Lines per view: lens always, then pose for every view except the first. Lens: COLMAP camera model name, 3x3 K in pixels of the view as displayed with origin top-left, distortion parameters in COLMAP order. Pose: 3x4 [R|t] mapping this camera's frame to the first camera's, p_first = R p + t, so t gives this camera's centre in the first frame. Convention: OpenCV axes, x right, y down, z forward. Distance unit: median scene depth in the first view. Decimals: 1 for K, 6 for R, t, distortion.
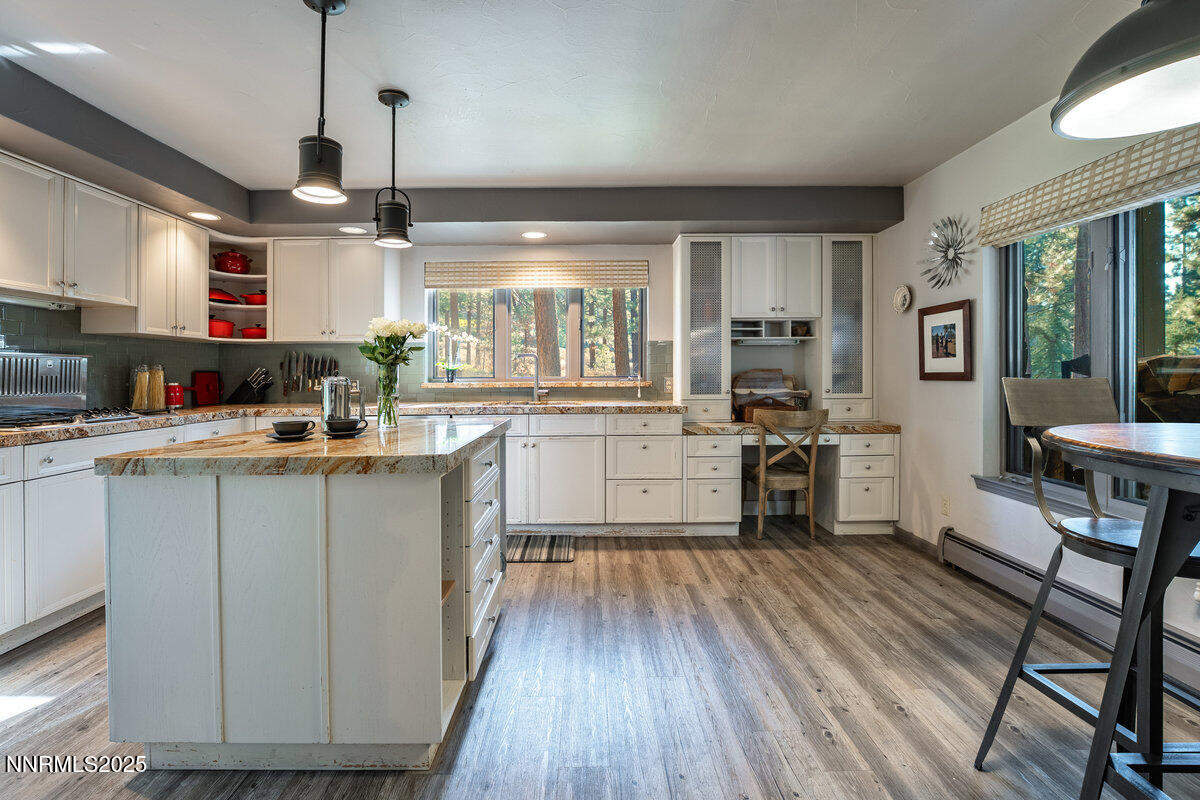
lens RADIAL K [[534.7, 0, 587.7], [0, 534.7, 380.2], [0, 0, 1]] dist [-0.020241, -0.000315]
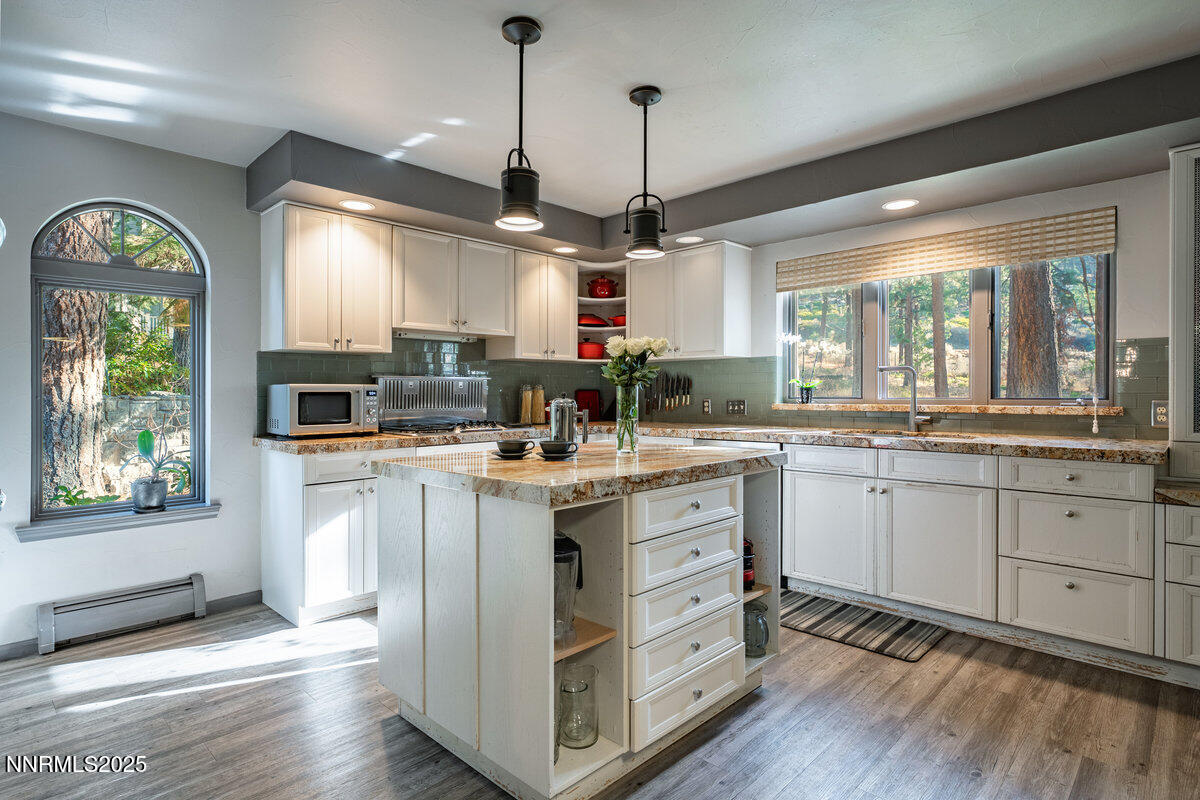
lens RADIAL K [[618.1, 0, 598.9], [0, 618.1, 397.2], [0, 0, 1]] dist [-0.001300, -0.000829]
pose [[0.718430, 0.009190, -0.695538, 0.215207], [-0.008717, 0.999953, 0.004208, -0.008213], [0.695544, 0.003040, 0.718477, 0.114700]]
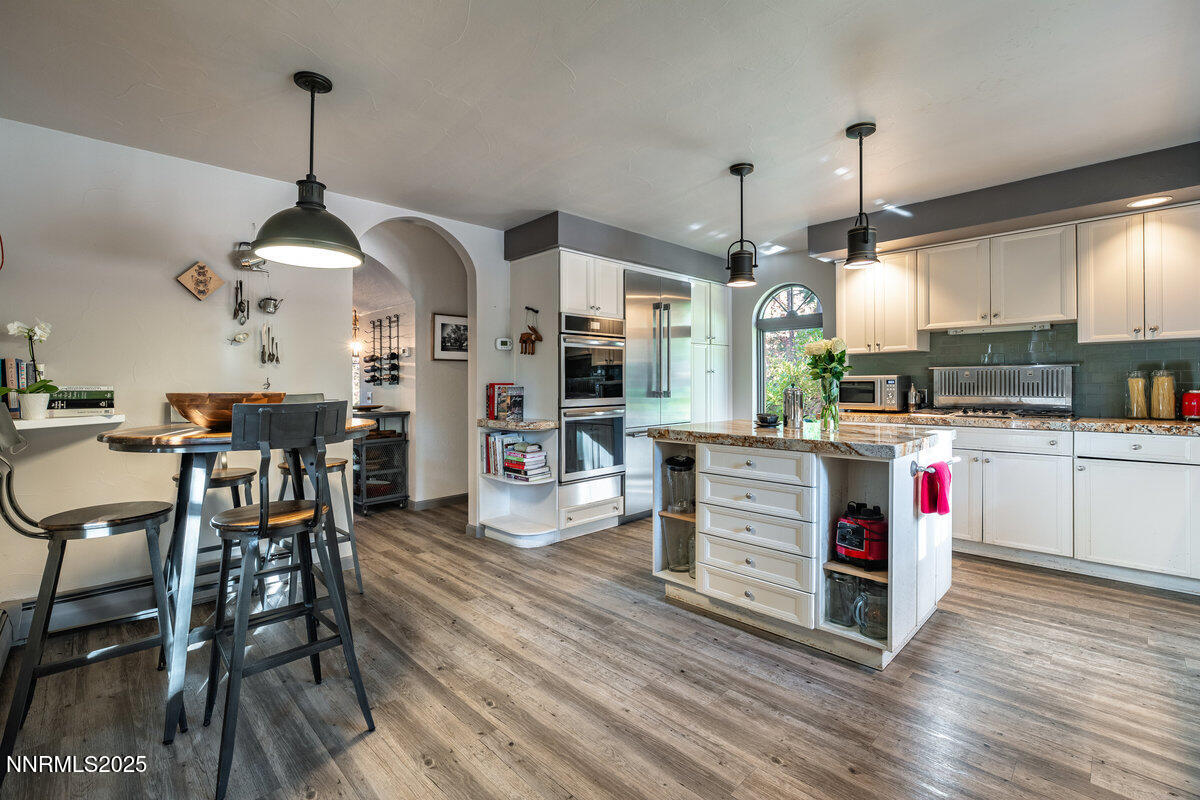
lens RADIAL K [[534.7, 0, 610.4], [0, 534.7, 379.9], [0, 0, 1]] dist [-0.020241, -0.000315]
pose [[-0.700136, 0.008958, -0.713953, 0.505180], [0.004866, 0.999958, 0.007775, -0.023140], [0.713993, 0.001970, -0.700150, 0.923058]]
